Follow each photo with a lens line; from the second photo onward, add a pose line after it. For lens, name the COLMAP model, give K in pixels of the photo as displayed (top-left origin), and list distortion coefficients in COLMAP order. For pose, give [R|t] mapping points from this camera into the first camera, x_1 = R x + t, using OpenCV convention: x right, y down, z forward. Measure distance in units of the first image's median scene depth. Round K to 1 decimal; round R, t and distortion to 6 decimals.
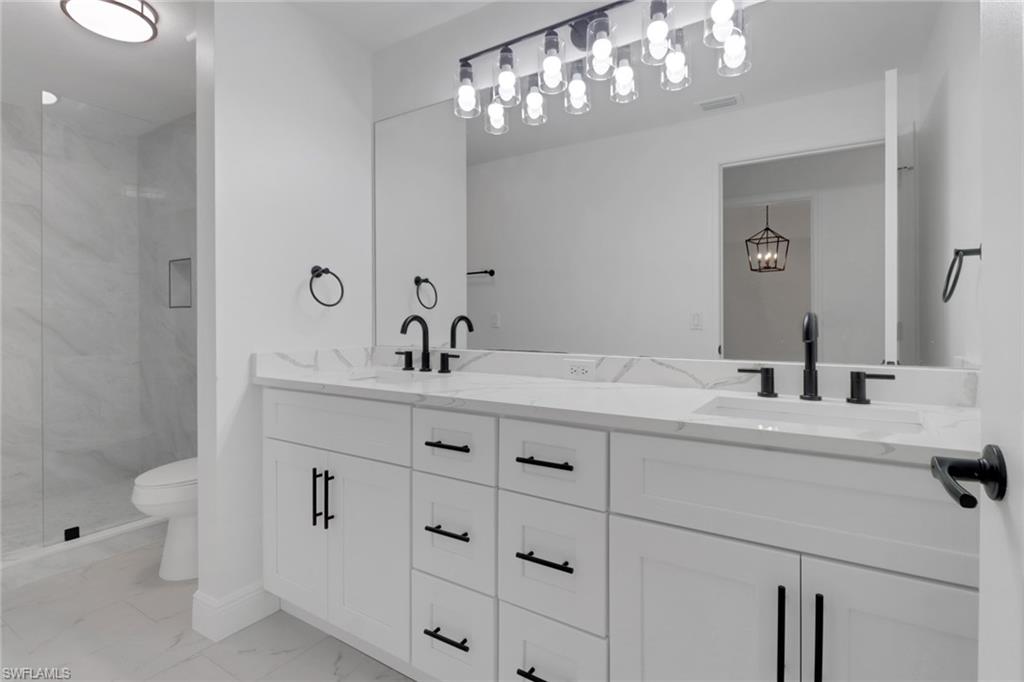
lens RADIAL K [[491.3, 0, 514.0], [0, 491.3, 327.9], [0, 0, 1]] dist [0.018263, -0.013878]
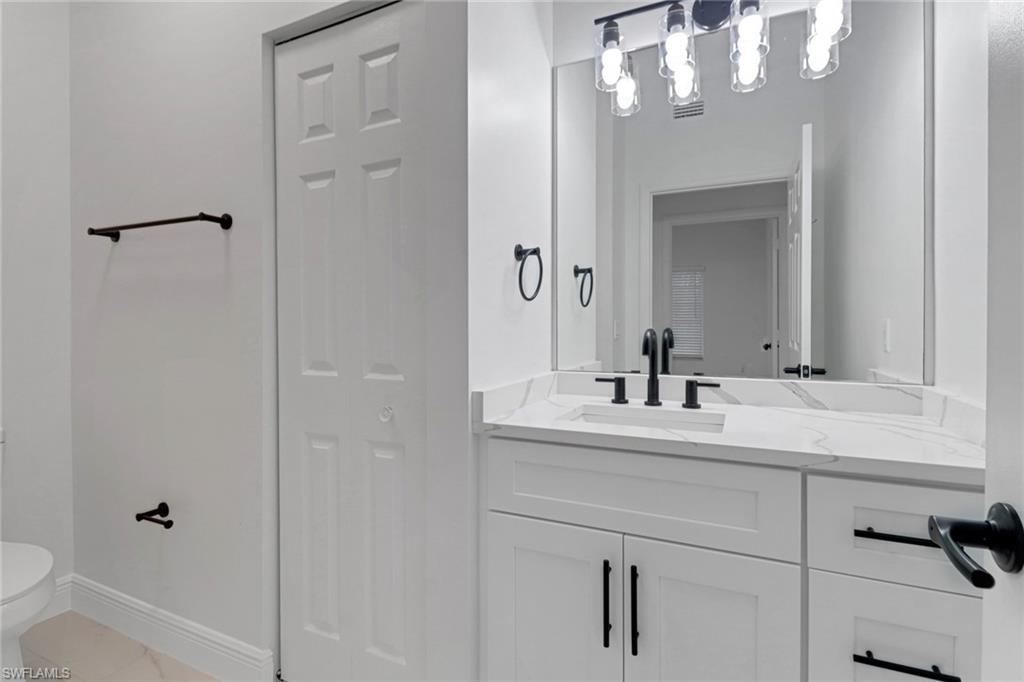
lens RADIAL K [[482.4, 0, 512.1], [0, 482.4, 349.7], [0, 0, 1]] dist [-0.002258, -0.000365]
pose [[0.992604, -0.008236, 0.121120, -0.250711], [0.007543, 0.999952, 0.006183, -0.001567], [-0.121165, -0.005224, 0.992619, 0.155308]]
